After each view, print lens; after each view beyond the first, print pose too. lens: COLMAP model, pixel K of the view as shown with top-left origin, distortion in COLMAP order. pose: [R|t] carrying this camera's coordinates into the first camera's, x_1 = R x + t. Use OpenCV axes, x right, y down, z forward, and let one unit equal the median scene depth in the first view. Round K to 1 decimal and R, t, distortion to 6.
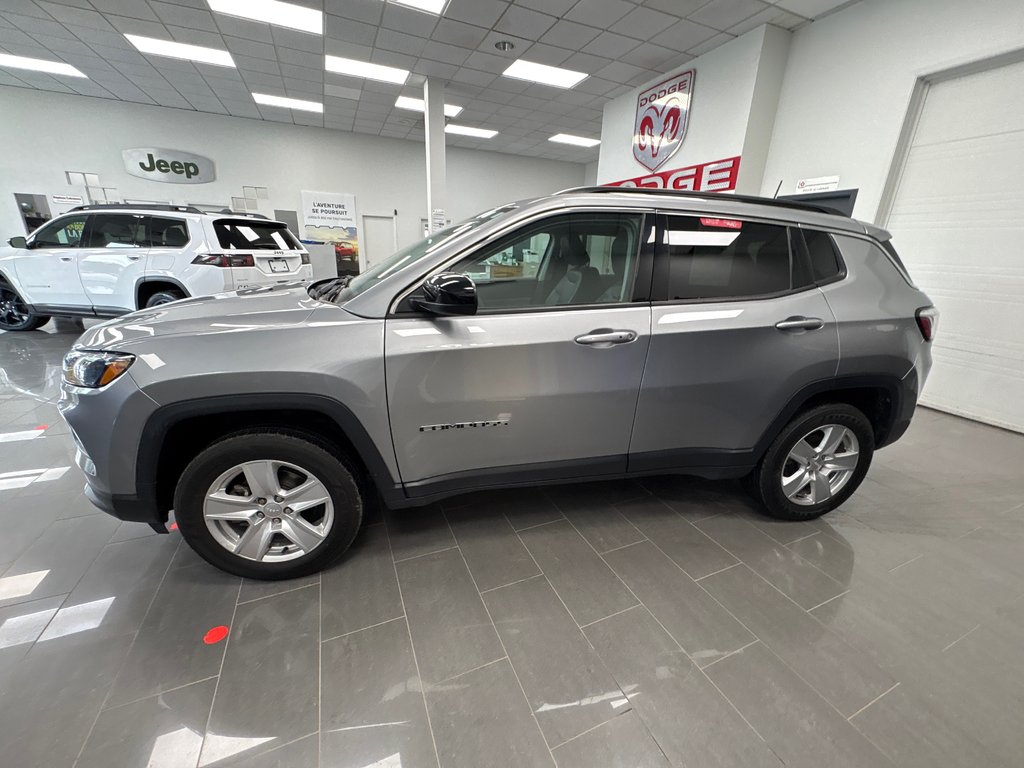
lens RADIAL K [[409.6, 0, 516.7], [0, 409.6, 378.9], [0, 0, 1]] dist [0.020439, -0.007790]
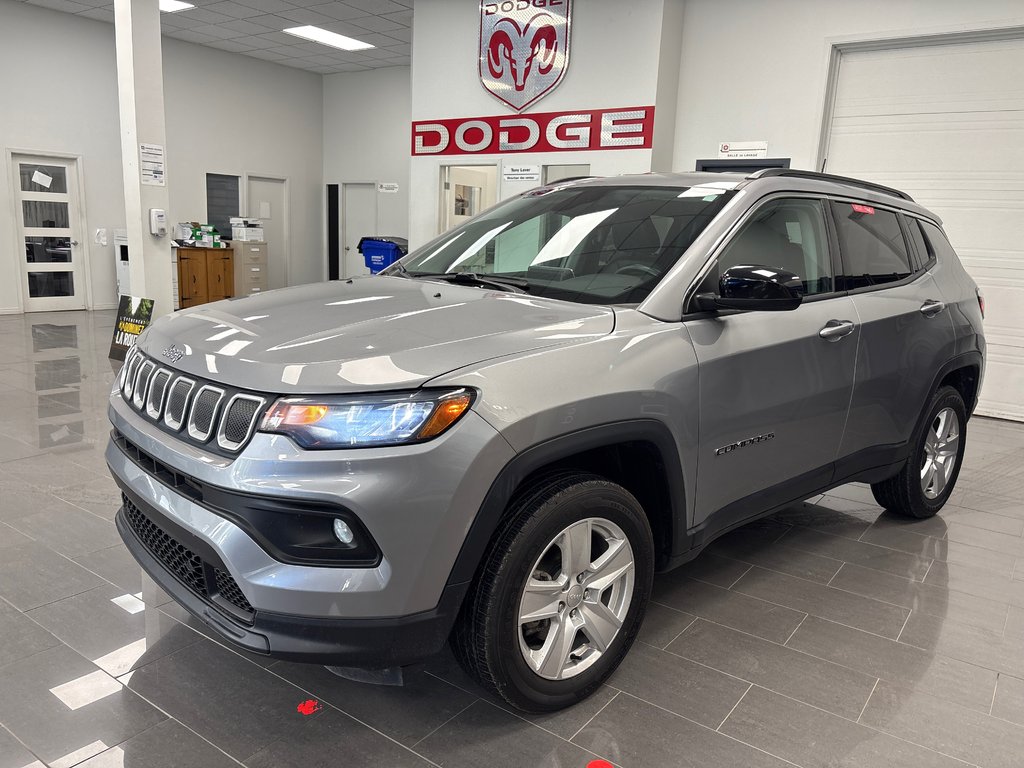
lens RADIAL K [[776.0, 0, 512.1], [0, 776.0, 376.0], [0, 0, 1]] dist [0.071471, -0.087654]
pose [[0.863338, -0.092663, 0.496046, -0.430682], [0.142436, 0.987773, -0.063382, 0.003974], [-0.484107, 0.125375, 0.865980, -0.054031]]
